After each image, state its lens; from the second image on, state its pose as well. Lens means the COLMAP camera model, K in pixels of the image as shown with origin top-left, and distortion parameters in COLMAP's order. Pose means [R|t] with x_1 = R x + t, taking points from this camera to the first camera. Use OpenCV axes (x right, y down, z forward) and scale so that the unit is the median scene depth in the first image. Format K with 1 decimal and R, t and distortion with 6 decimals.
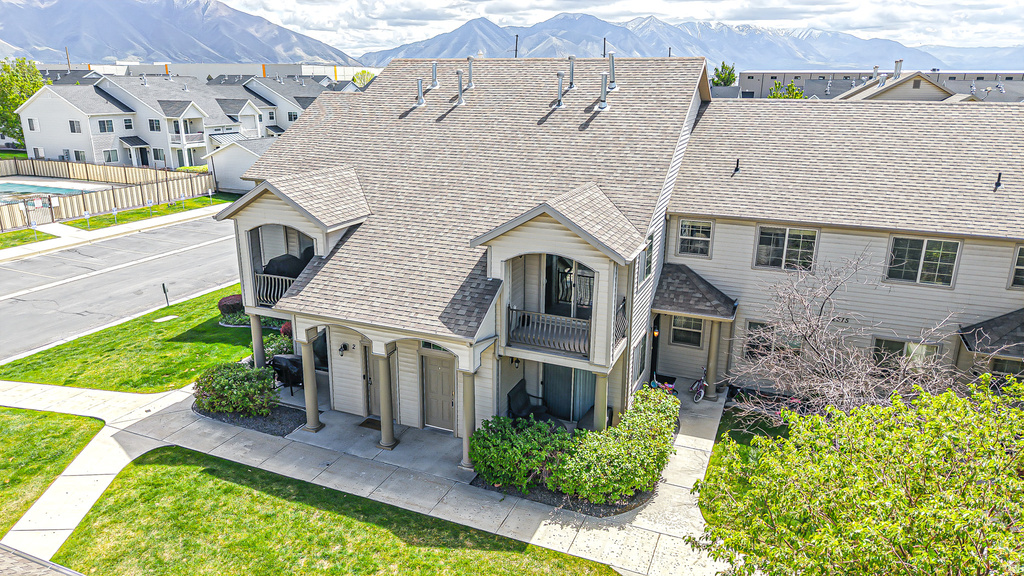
lens RADIAL K [[682.7, 0, 513.0], [0, 682.7, 289.4], [0, 0, 1]] dist [0.030549, -0.037467]
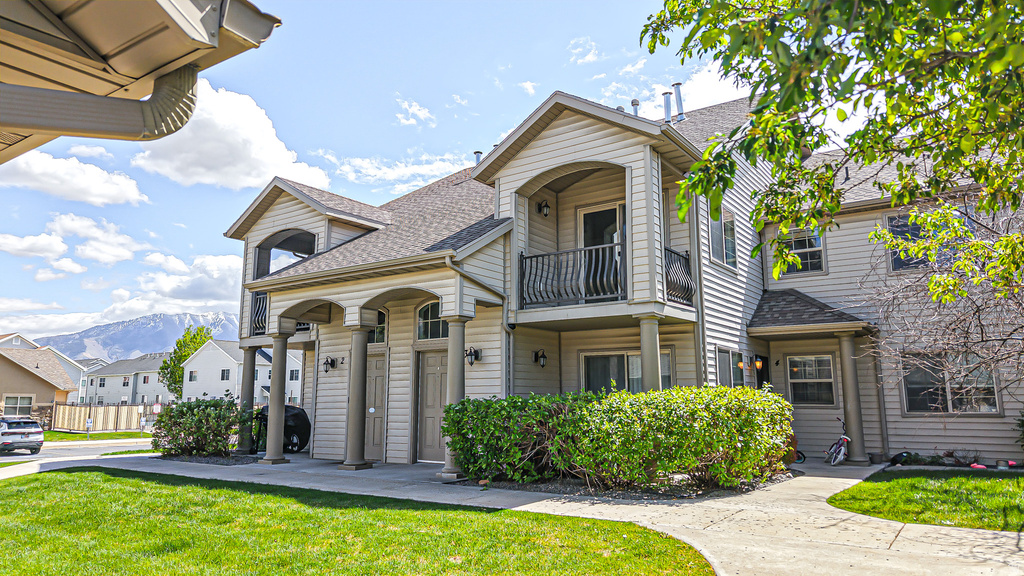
lens RADIAL K [[682.7, 0, 513.5], [0, 682.7, 287.4], [0, 0, 1]] dist [0.030549, -0.037467]
pose [[0.977653, -0.044945, -0.205363, 0.113938], [-0.052013, 0.894792, -0.443443, 0.324394], [0.203688, 0.444215, 0.872459, 0.305320]]
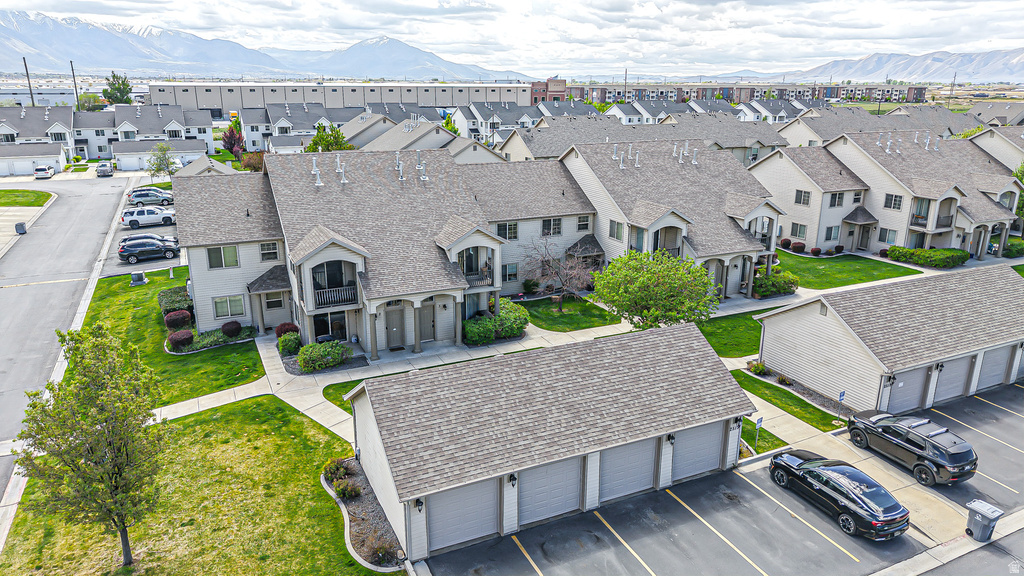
lens RADIAL K [[682.7, 0, 511.0], [0, 682.7, 289.5], [0, 0, 1]] dist [0.030549, -0.037467]
pose [[0.664625, -0.219685, 0.714151, -1.285389], [0.218678, 0.971139, 0.095226, -0.083277], [-0.714460, 0.092879, 0.693484, -0.596740]]
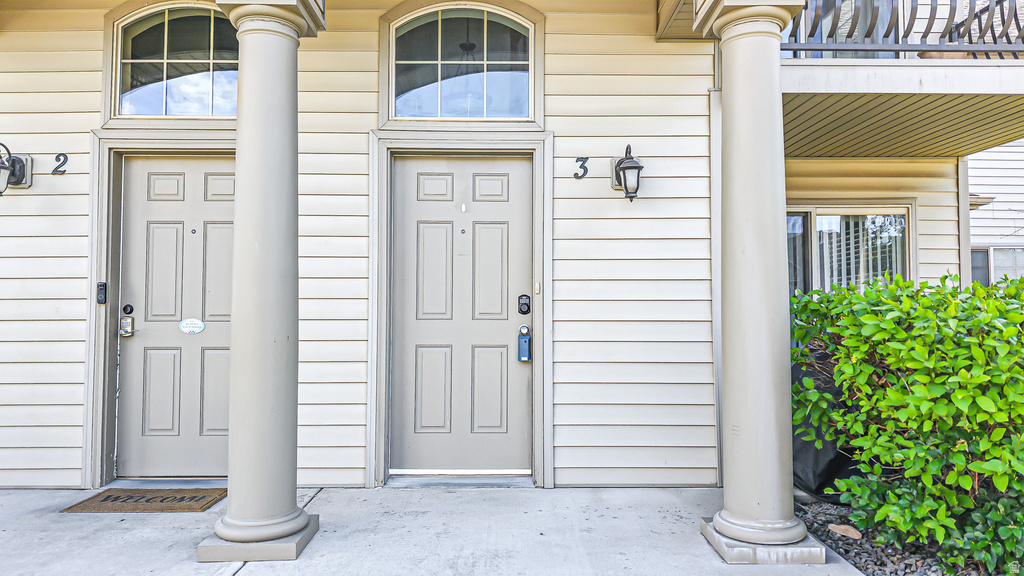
lens RADIAL K [[682.7, 0, 505.0], [0, 682.7, 288.1], [0, 0, 1]] dist [0.030549, -0.037467]
pose [[0.917445, 0.009328, 0.397753, -0.175376], [0.121760, 0.945176, -0.303012, 0.201472], [-0.378773, 0.326427, 0.866012, 0.709087]]
